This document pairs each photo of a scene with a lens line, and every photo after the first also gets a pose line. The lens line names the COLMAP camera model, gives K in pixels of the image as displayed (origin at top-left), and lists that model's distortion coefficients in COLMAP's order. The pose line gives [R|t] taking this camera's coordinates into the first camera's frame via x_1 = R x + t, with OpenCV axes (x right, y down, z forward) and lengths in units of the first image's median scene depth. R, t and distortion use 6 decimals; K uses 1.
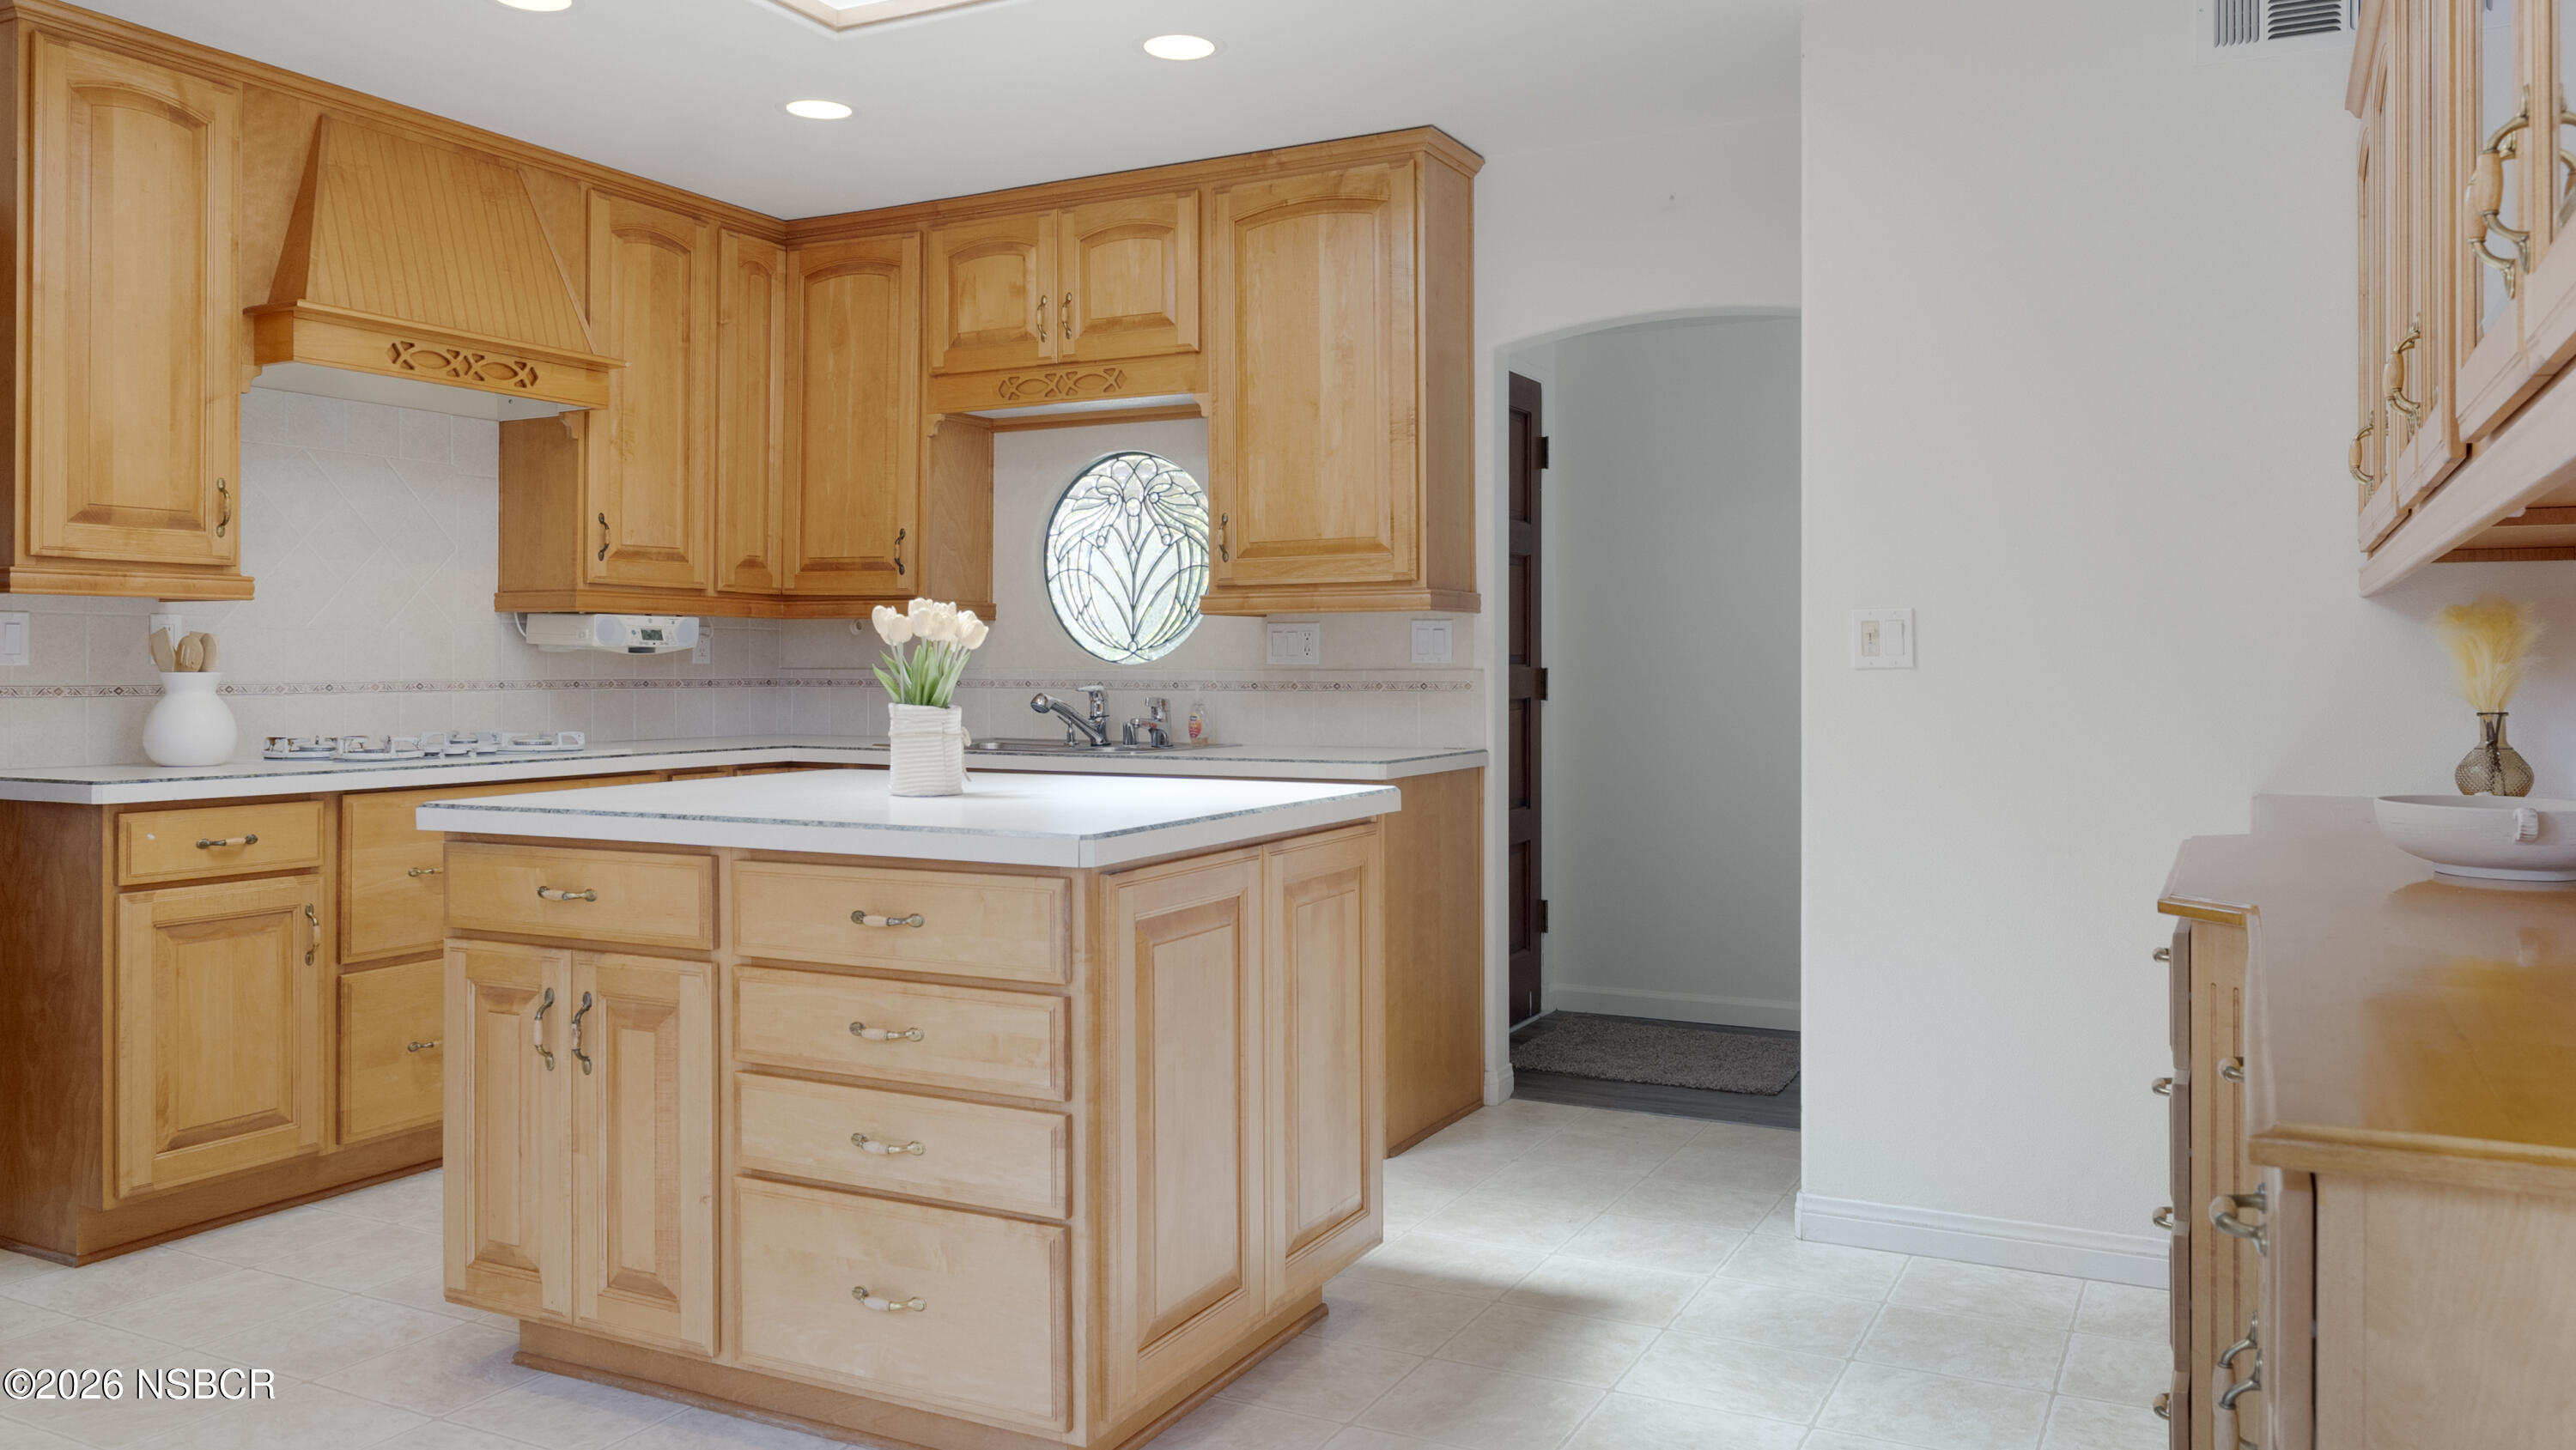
lens RADIAL K [[1853.8, 0, 1283.1], [0, 1853.8, 683.5], [0, 0, 1]] dist [-0.005682, -0.001622]
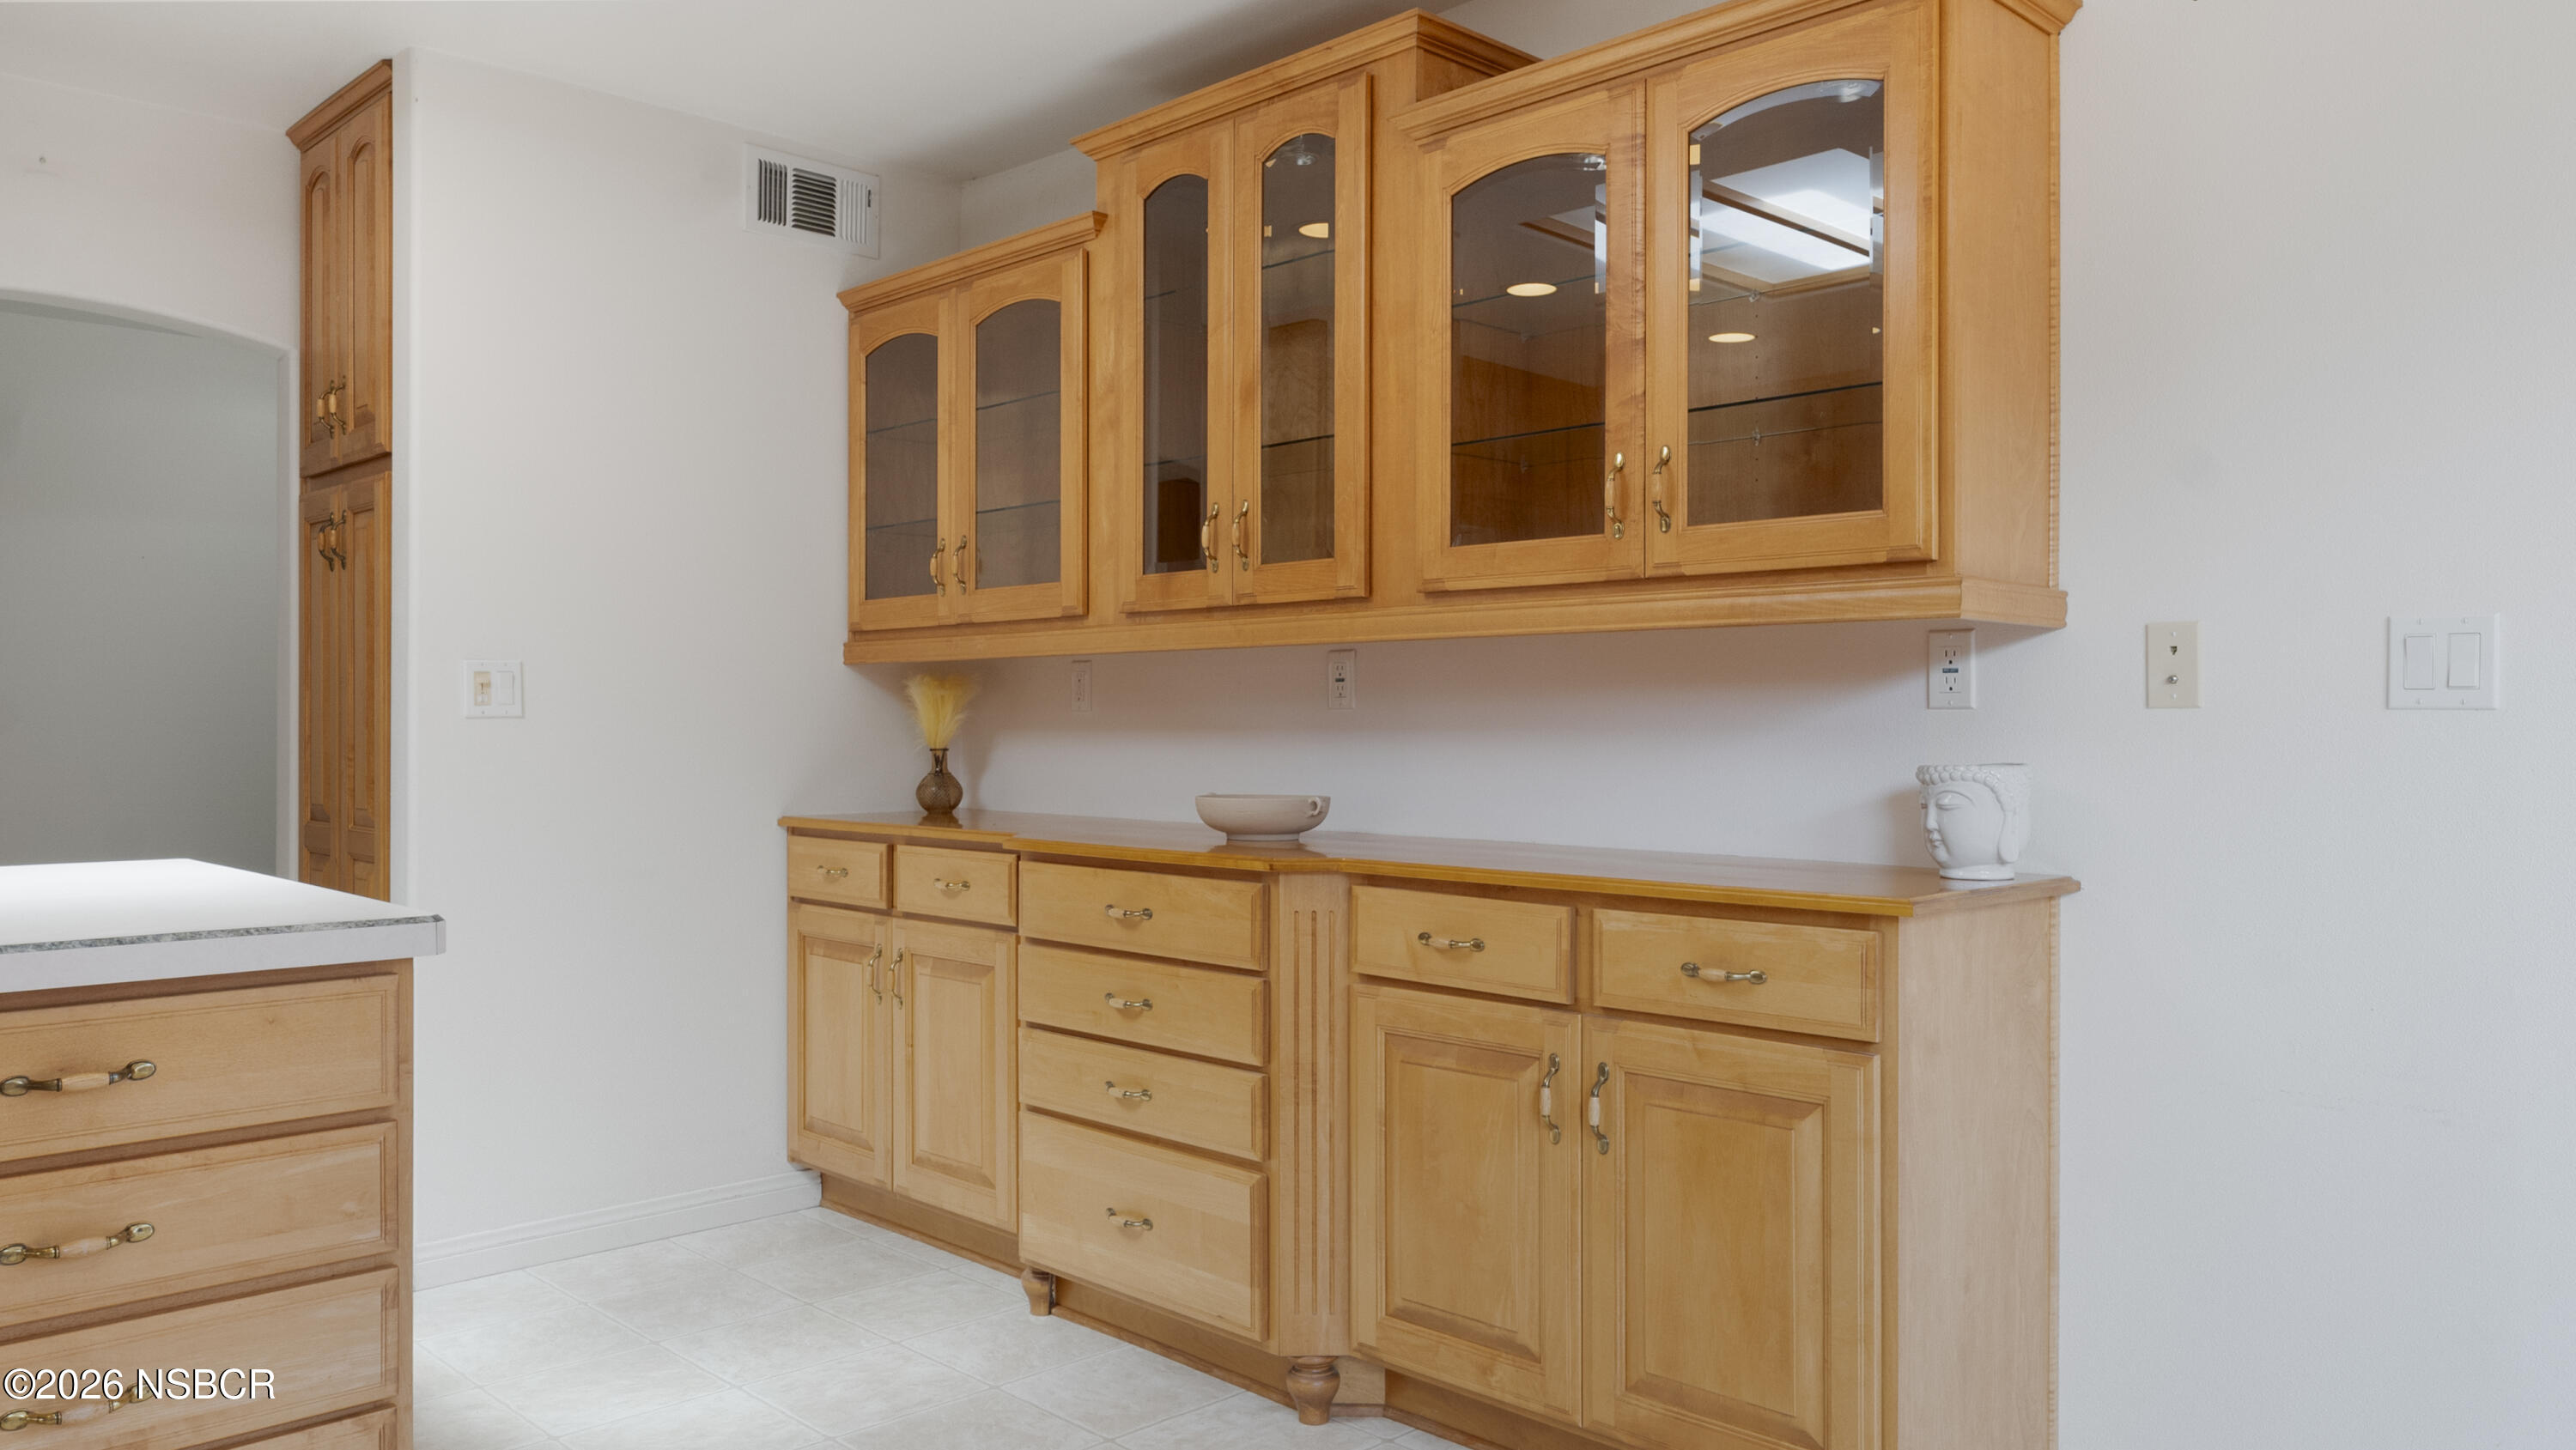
lens RADIAL K [[1835.7, 0, 1288.0], [0, 1835.7, 725.0], [0, 0, 1]] dist [0.000554, 0.001507]
pose [[0.308651, -0.005336, 0.951160, -0.601972], [0.006408, 0.999973, 0.003530, -0.005425], [-0.951154, 0.005005, 0.308677, 0.291174]]
